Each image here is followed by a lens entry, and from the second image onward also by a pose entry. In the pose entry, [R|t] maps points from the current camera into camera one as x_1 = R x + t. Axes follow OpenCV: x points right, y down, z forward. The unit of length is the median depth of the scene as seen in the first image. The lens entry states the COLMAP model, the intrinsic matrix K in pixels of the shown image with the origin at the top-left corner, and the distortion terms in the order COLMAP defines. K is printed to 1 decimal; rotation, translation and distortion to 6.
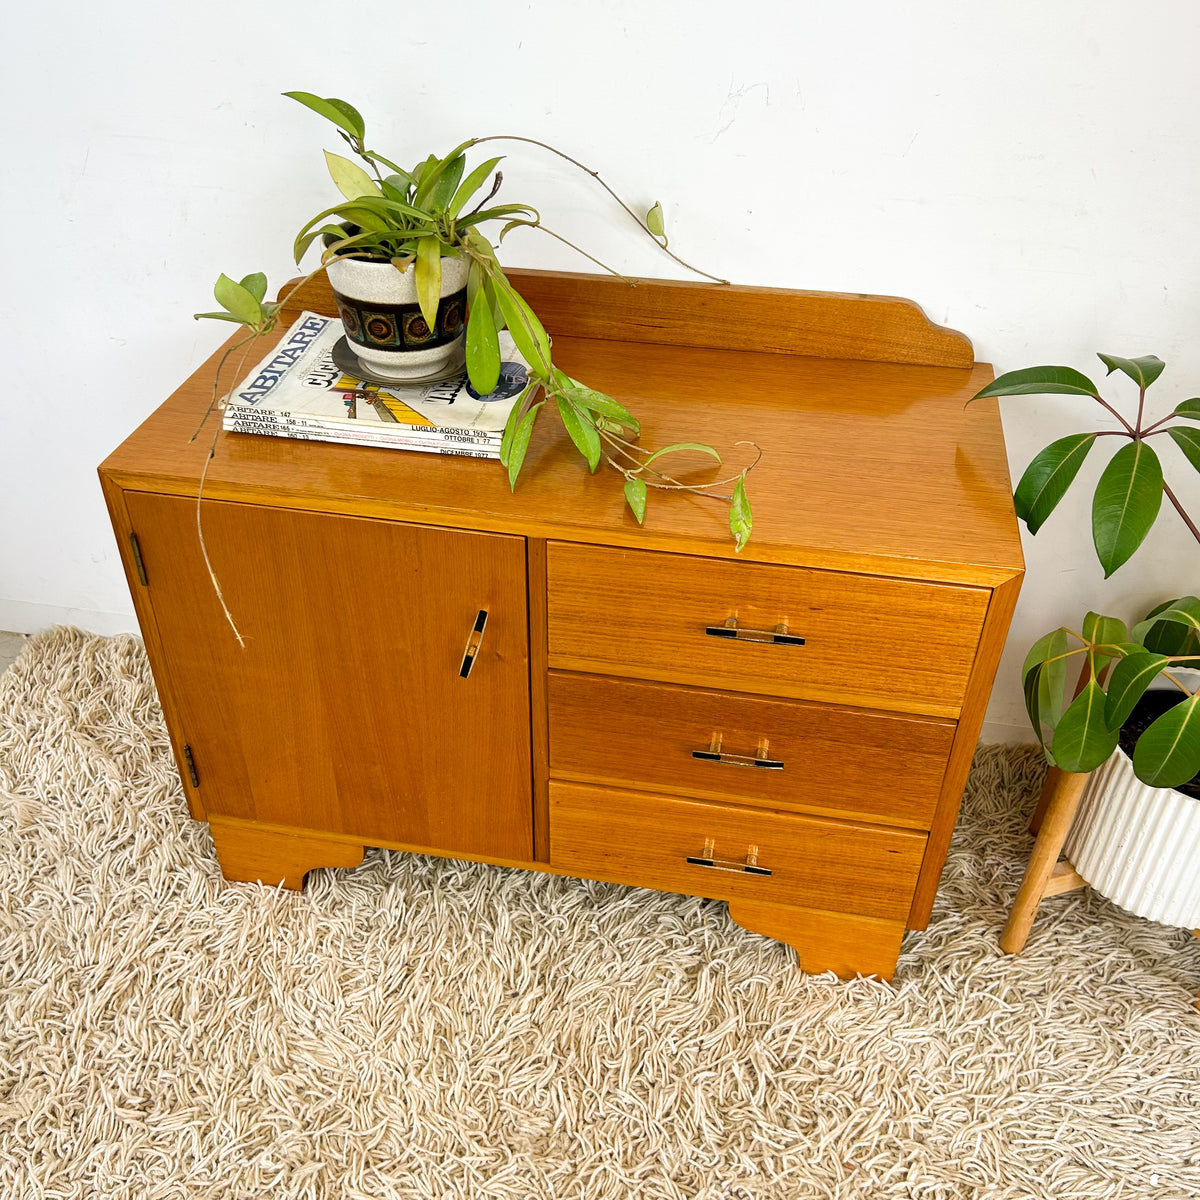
lens RADIAL K [[1190.2, 0, 602.5], [0, 1190.2, 604.5], [0, 0, 1]] dist [0.099069, -0.182166]
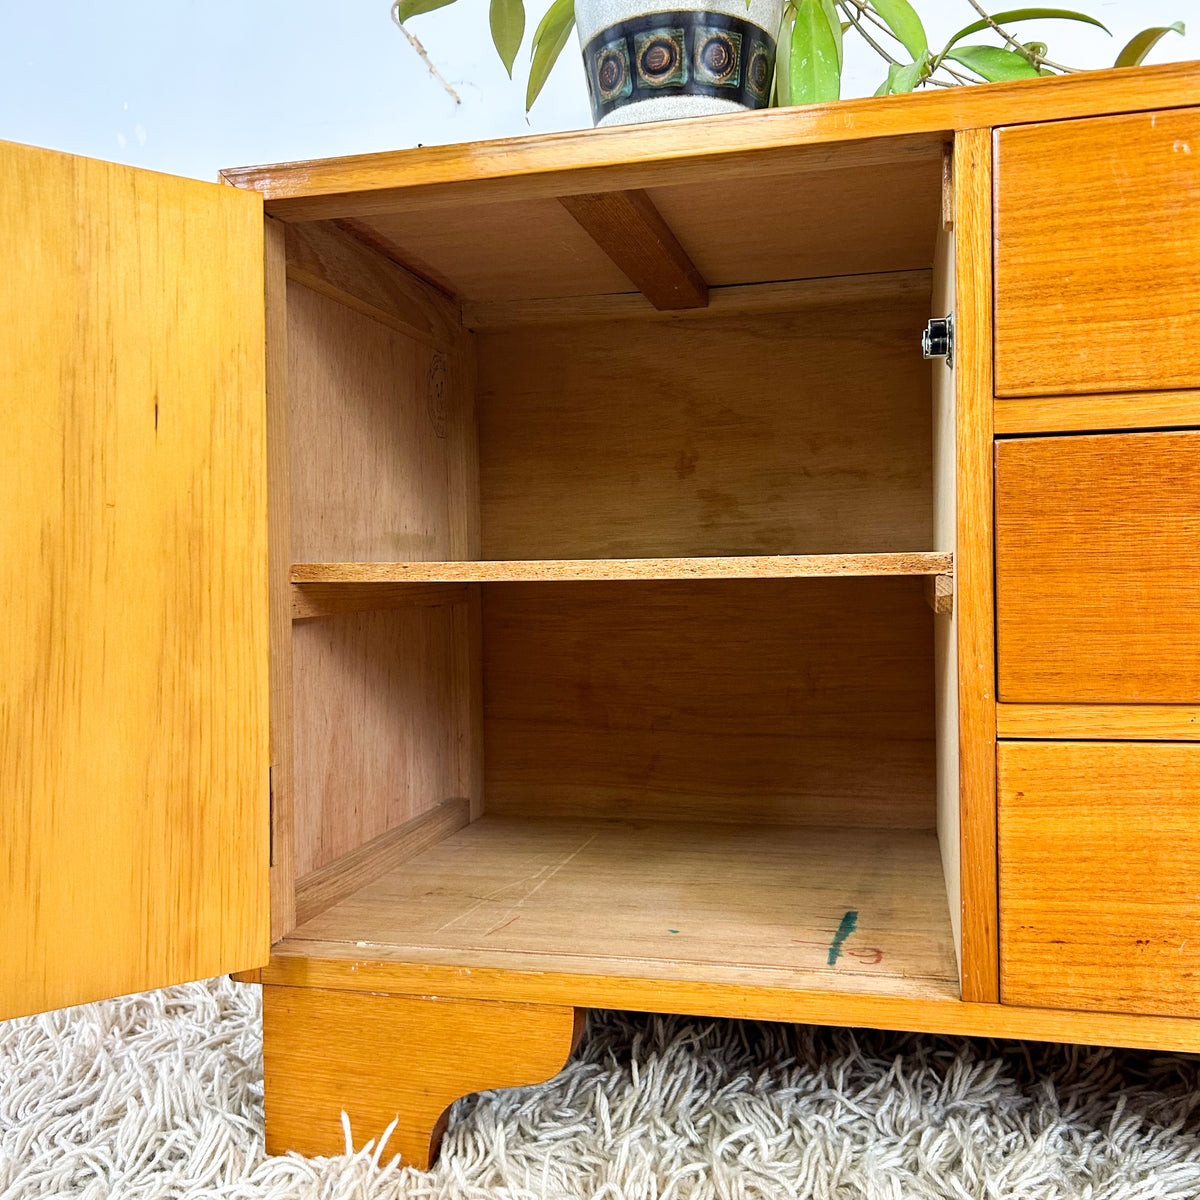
lens RADIAL K [[1207.0, 0, 603.0], [0, 1207.0, 582.9], [0, 0, 1]] dist [0.024285, -0.017555]
pose [[0.997974, -0.028426, -0.056922, -0.159776], [-0.010343, 0.810271, -0.585964, 0.353870], [0.062779, 0.585366, 0.808335, 0.527095]]
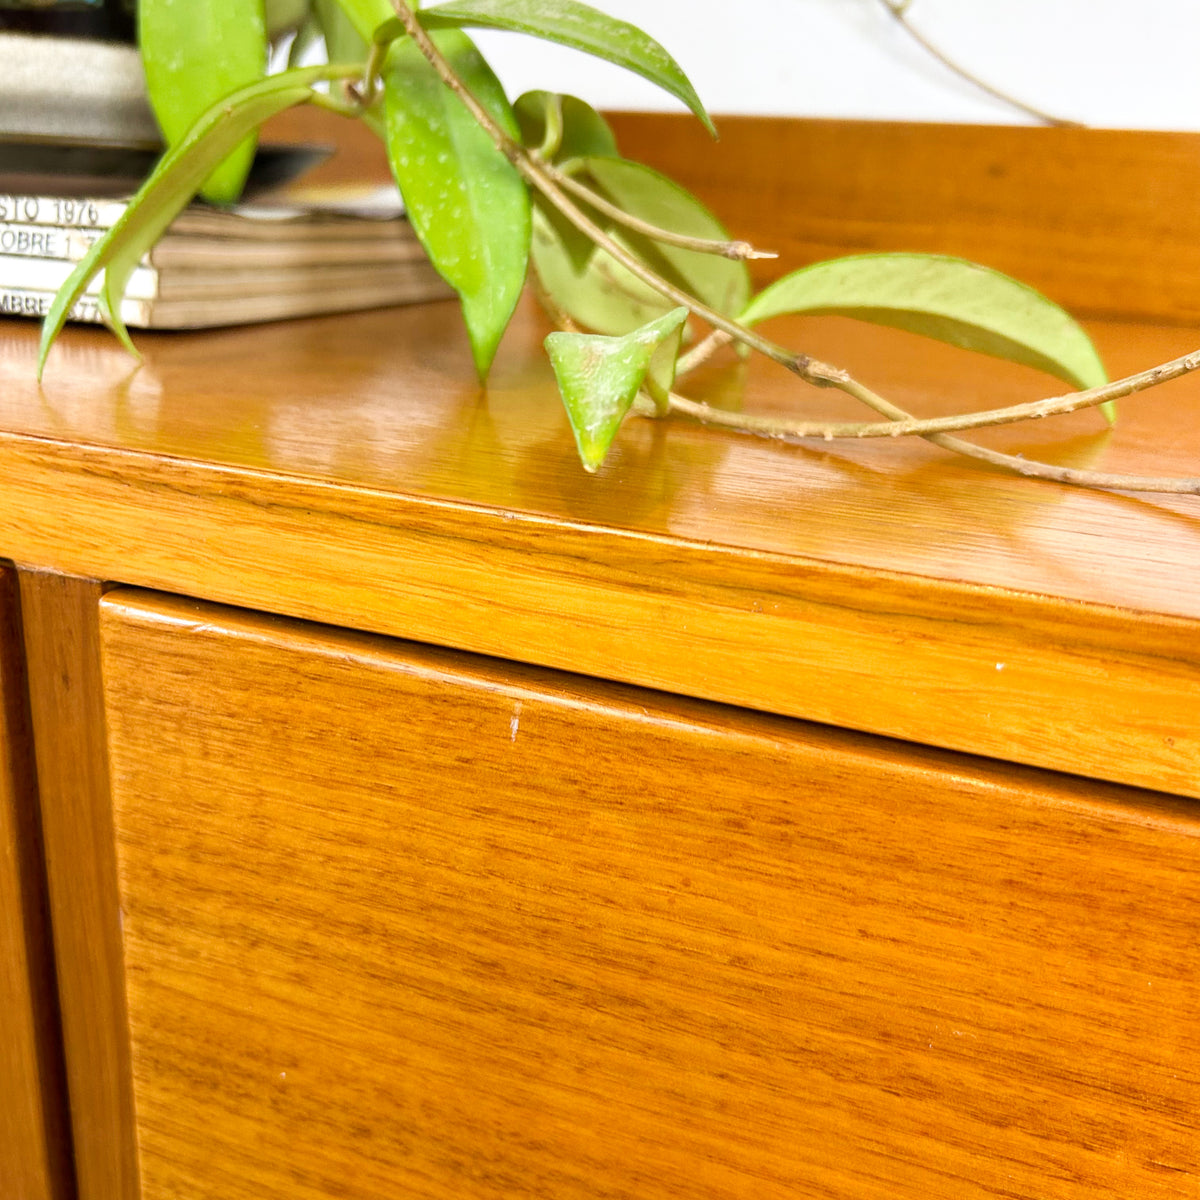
lens RADIAL K [[1224.5, 0, 599.3], [0, 1224.5, 591.9], [0, 0, 1]] dist [-0.002131, 0.025488]
pose [[0.980591, 0.100911, -0.168103, 0.042607], [-0.148067, 0.943155, -0.297548, -0.009697], [0.128521, 0.316664, 0.939791, 0.672521]]
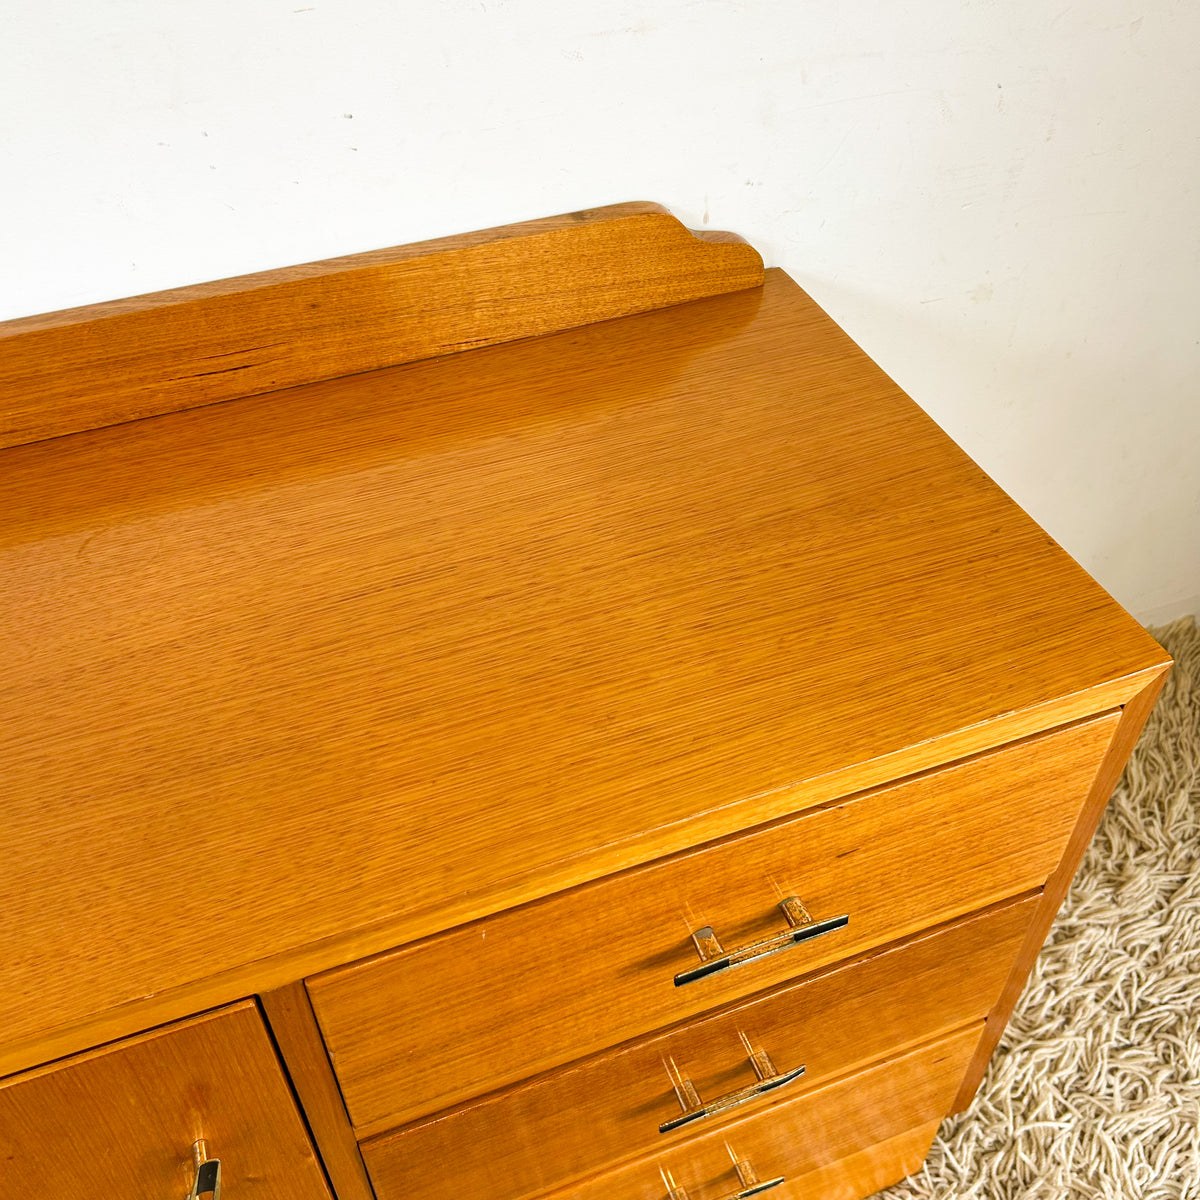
lens RADIAL K [[1216.9, 0, 595.9], [0, 1216.9, 591.6], [0, 0, 1]] dist [0.061511, -0.123853]
pose [[0.854022, -0.373075, 0.362575, -0.052197], [0.330284, 0.927293, 0.176183, -0.183900], [-0.401943, -0.030711, 0.915149, 0.439967]]
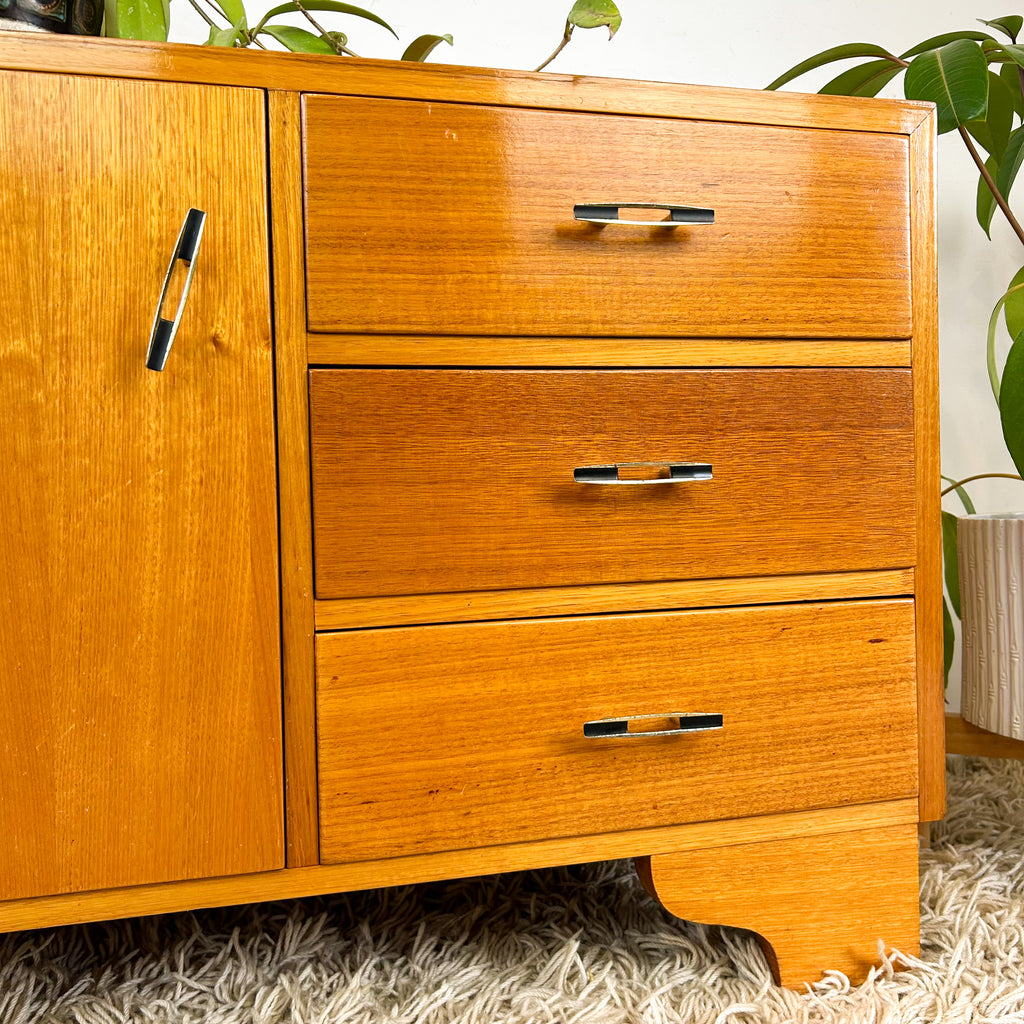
lens RADIAL K [[1015.7, 0, 514.1], [0, 1015.7, 515.8], [0, 0, 1]] dist [0.099069, -0.182166]
pose [[0.907399, -0.043769, 0.417984, -0.143059], [0.278971, 0.806580, -0.521156, 0.344916], [-0.314328, 0.589502, 0.744101, 0.556653]]
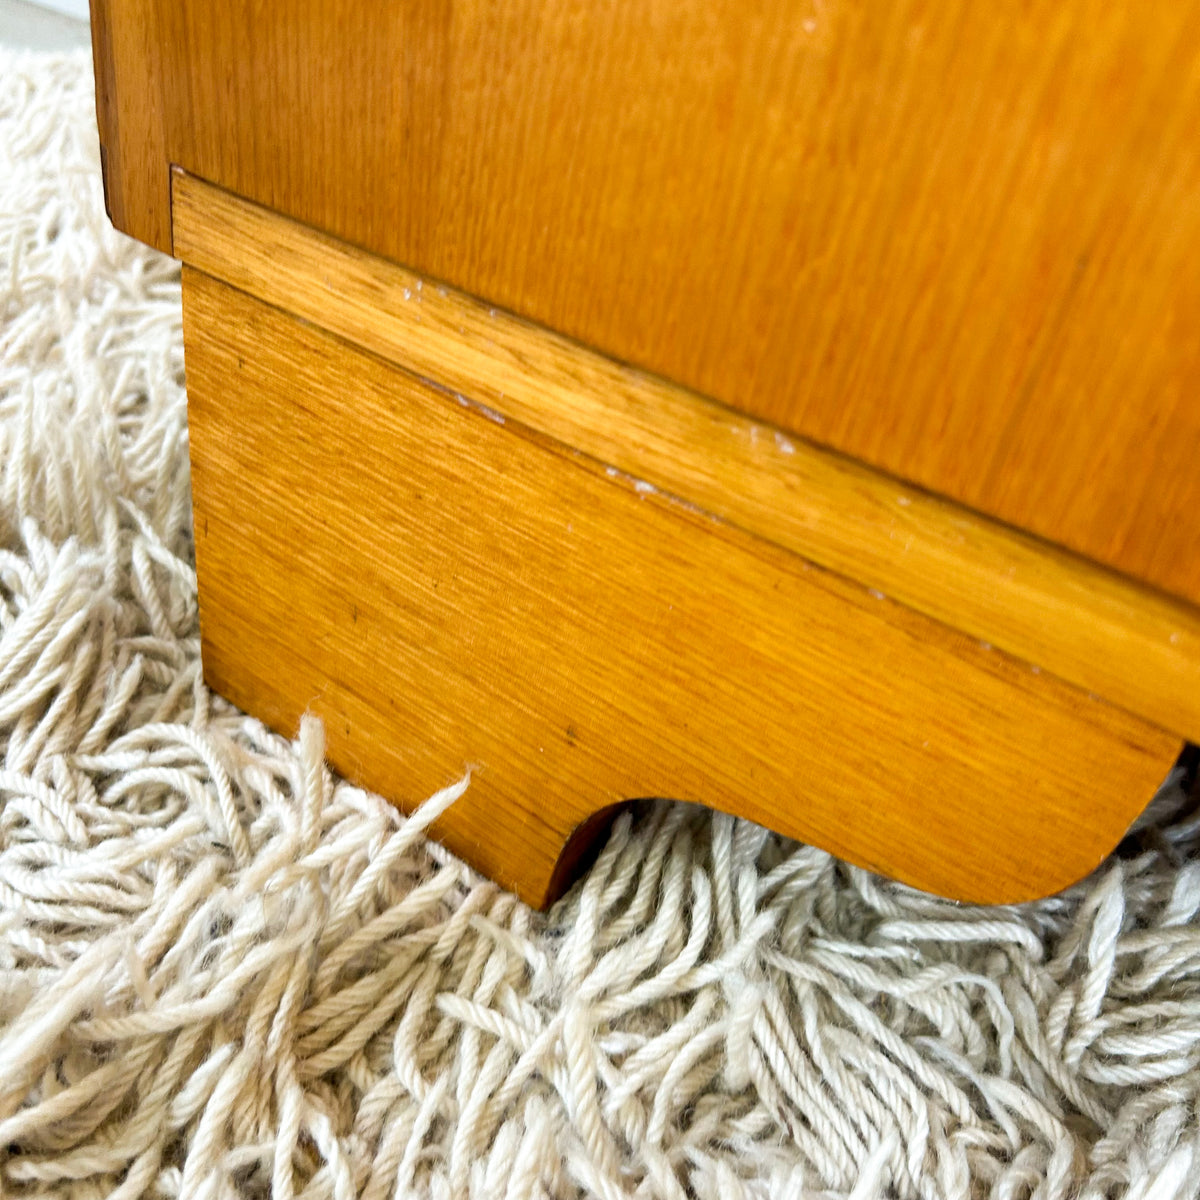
lens RADIAL K [[1224.5, 0, 599.3], [0, 1224.5, 591.9], [0, 0, 1]] dist [-0.002131, 0.025488]
pose [[0.893242, 0.332200, -0.302921, -0.222707], [-0.357025, 0.933648, -0.028893, 0.215569], [0.273223, 0.133959, 0.952578, 0.902962]]
